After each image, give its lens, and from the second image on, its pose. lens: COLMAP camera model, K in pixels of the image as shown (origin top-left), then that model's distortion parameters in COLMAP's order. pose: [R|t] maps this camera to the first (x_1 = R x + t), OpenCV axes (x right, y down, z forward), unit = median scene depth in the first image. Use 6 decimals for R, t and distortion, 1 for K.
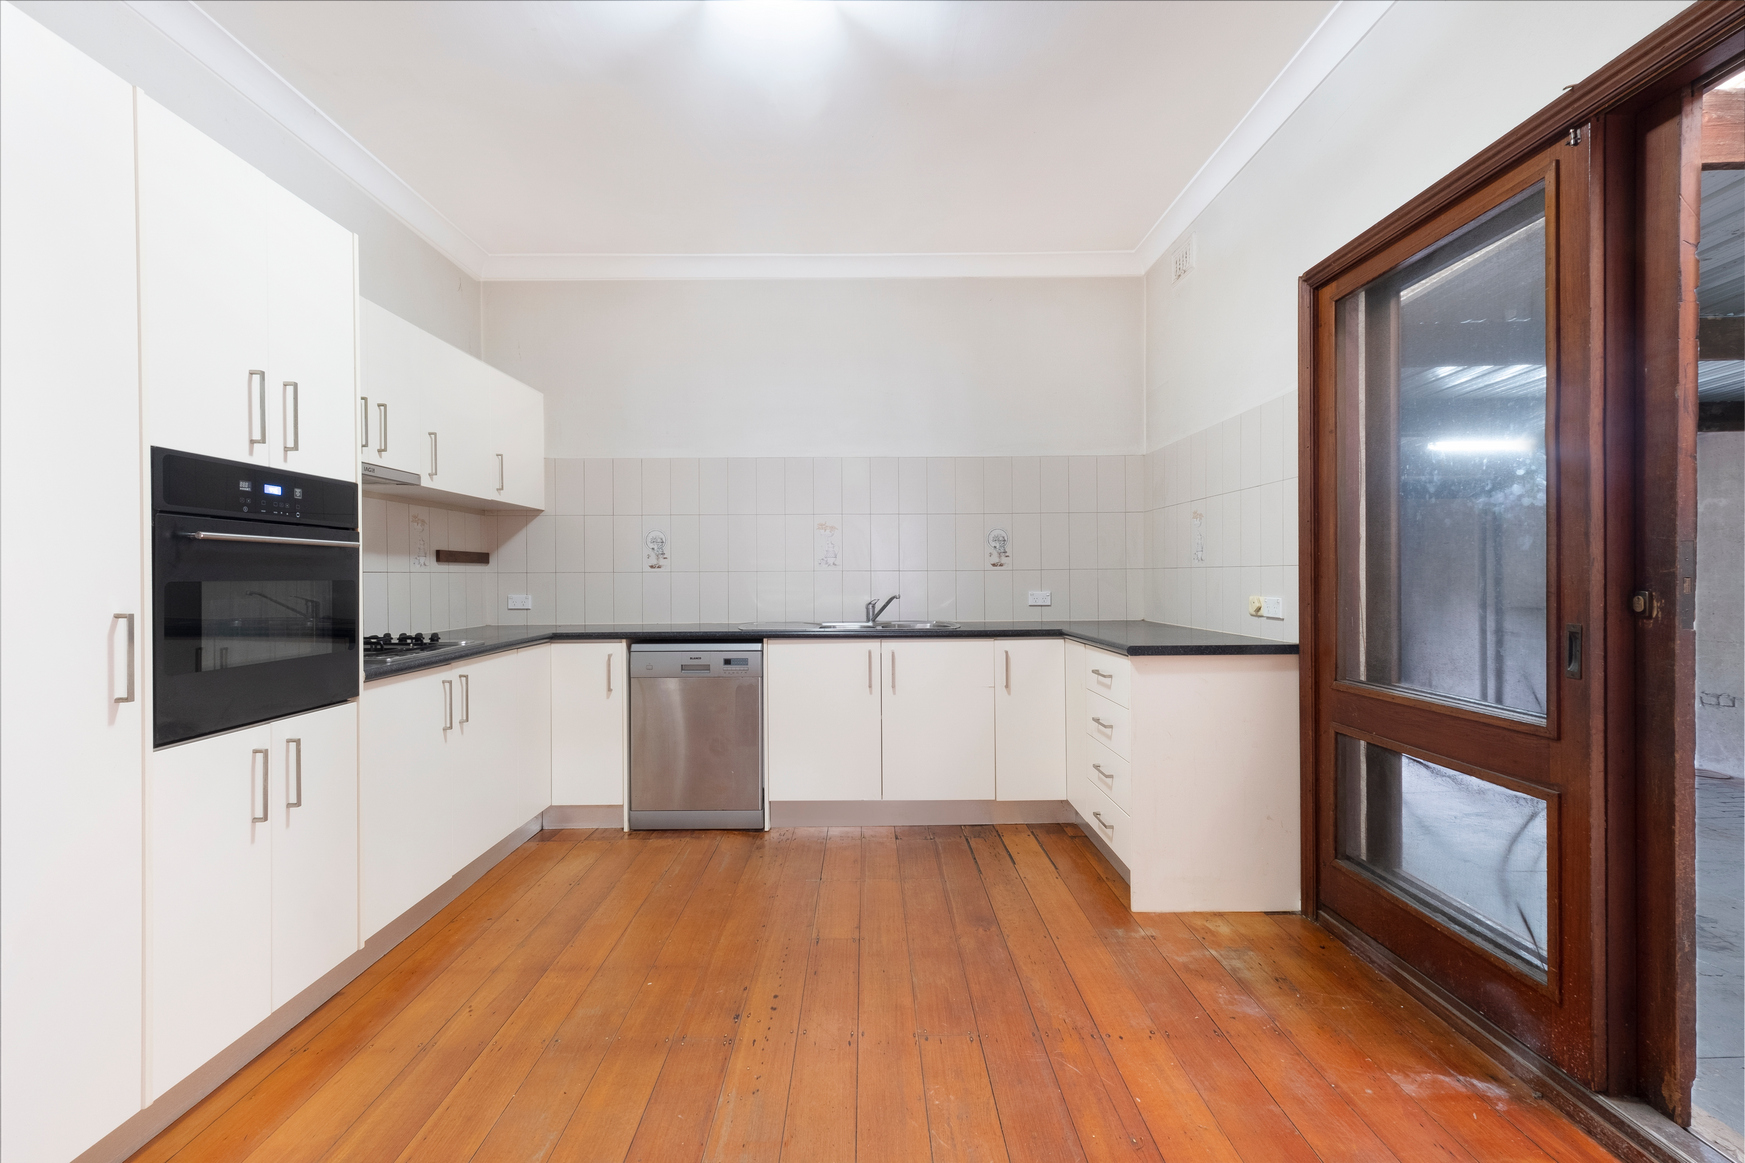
lens RADIAL K [[760.3, 0, 874.2], [0, 760.3, 578.0], [0, 0, 1]] dist [0.001451, -0.000072]
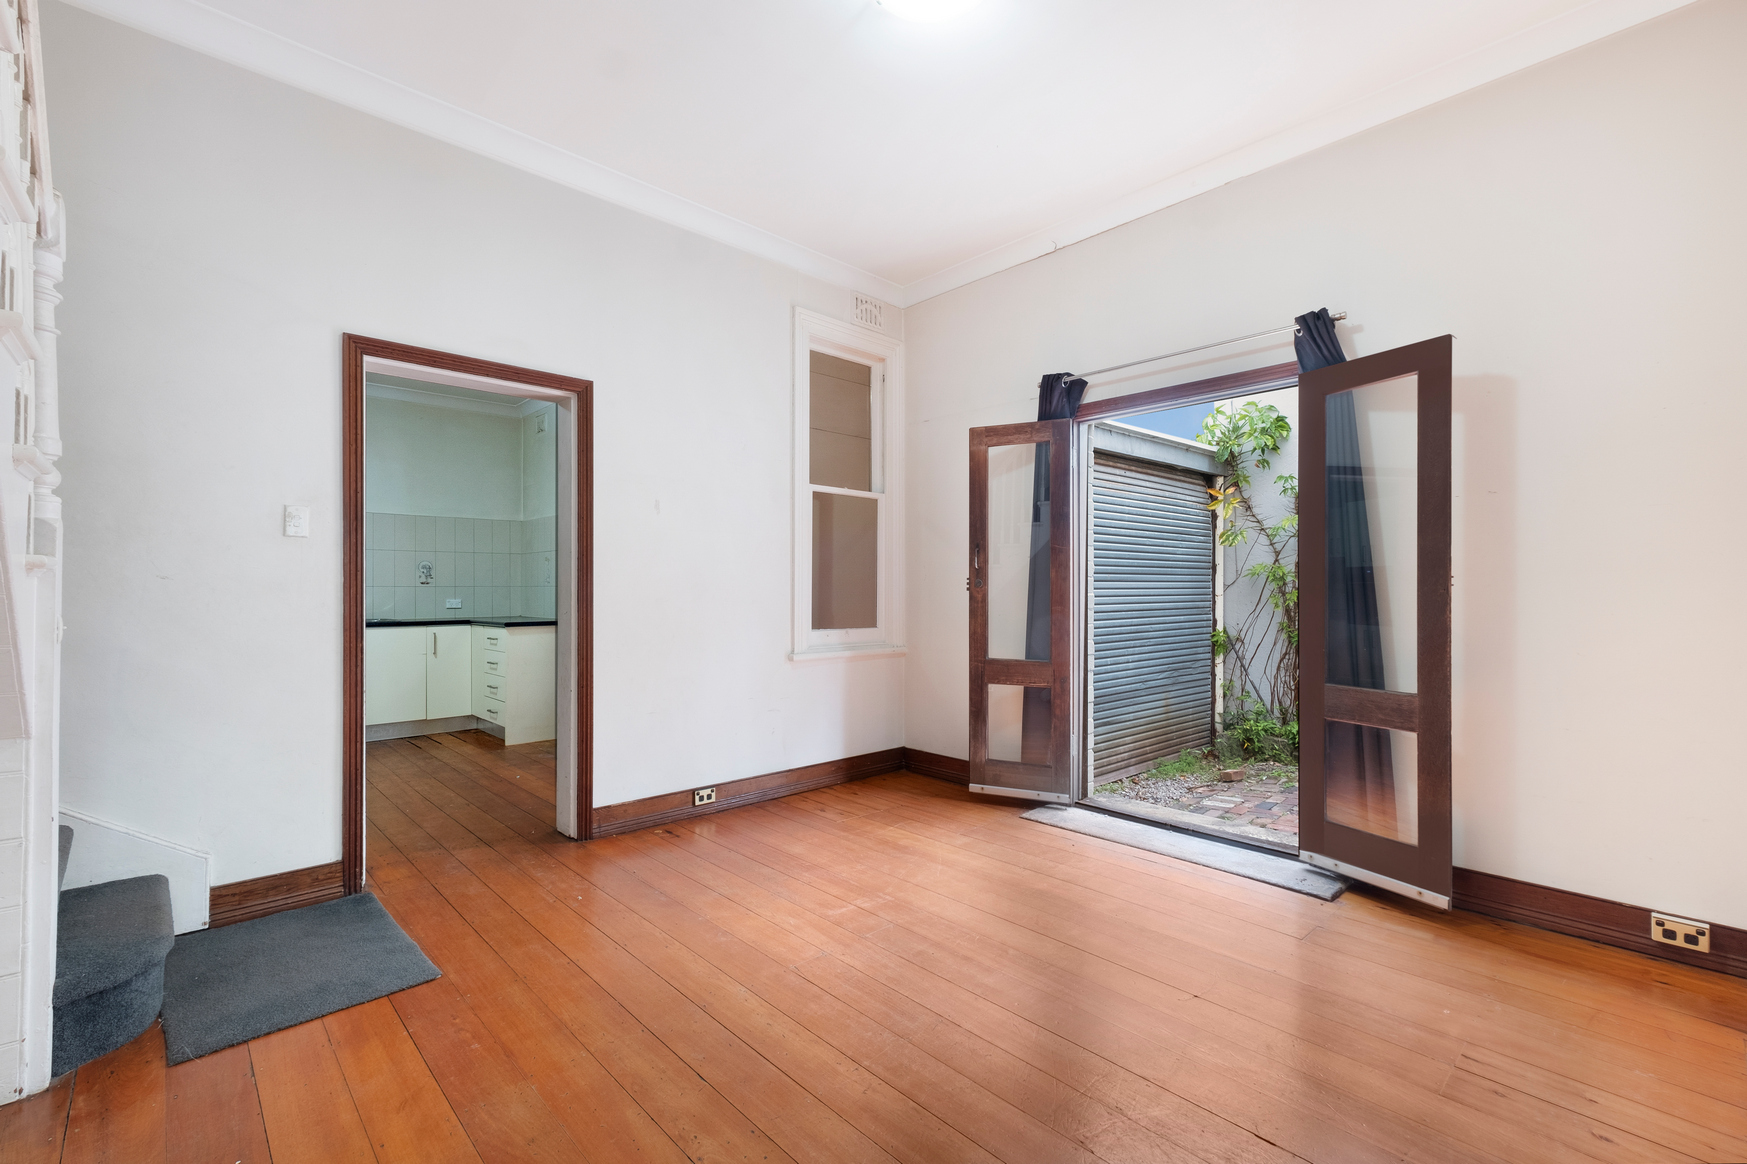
lens RADIAL K [[761.2, 0, 867.5], [0, 761.2, 583.1], [0, 0, 1]] dist [0.001451, -0.000072]
pose [[0.737087, 0.020386, 0.675491, -0.268045], [-0.005583, 0.999694, -0.024079, 0.018255], [-0.675775, 0.013977, 0.736975, -0.931781]]
